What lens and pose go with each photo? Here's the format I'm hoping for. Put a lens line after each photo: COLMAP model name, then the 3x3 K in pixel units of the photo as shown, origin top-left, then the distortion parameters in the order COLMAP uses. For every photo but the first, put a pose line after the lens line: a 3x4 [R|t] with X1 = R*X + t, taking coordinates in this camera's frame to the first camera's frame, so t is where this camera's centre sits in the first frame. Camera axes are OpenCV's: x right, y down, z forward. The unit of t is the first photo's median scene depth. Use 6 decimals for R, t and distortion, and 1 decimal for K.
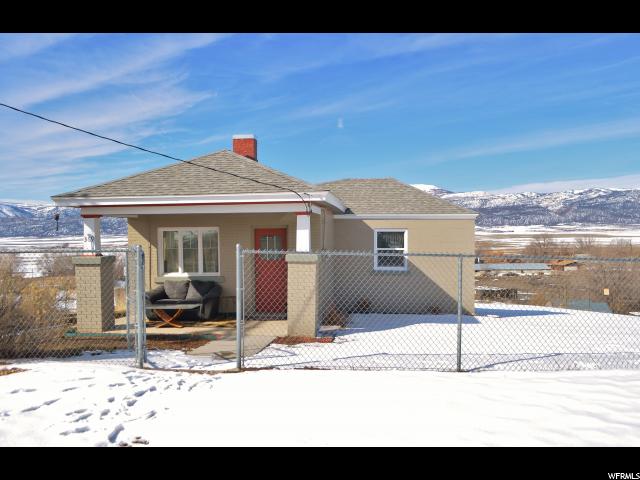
lens RADIAL K [[504.4, 0, 306.9], [0, 504.4, 241.6], [0, 0, 1]] dist [-0.015353, 0.000579]
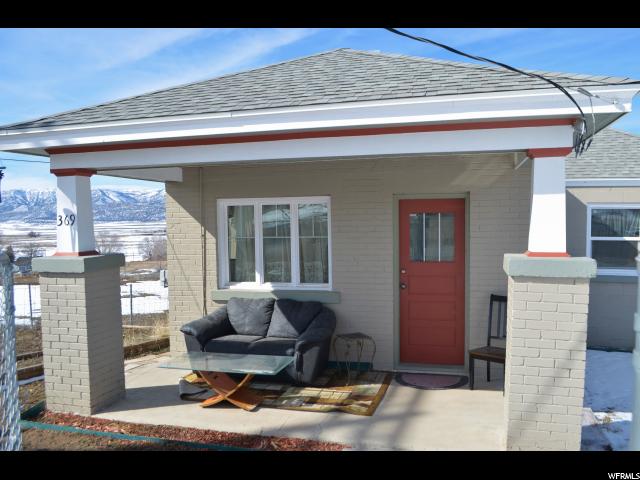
lens RADIAL K [[532.4, 0, 333.0], [0, 532.4, 242.0], [0, 0, 1]] dist [-0.066739, -0.002431]
pose [[0.990252, 0.004202, -0.139223, -0.092816], [0.000078, 0.999528, 0.030724, 0.000649], [0.139287, -0.030436, 0.989784, 0.448539]]
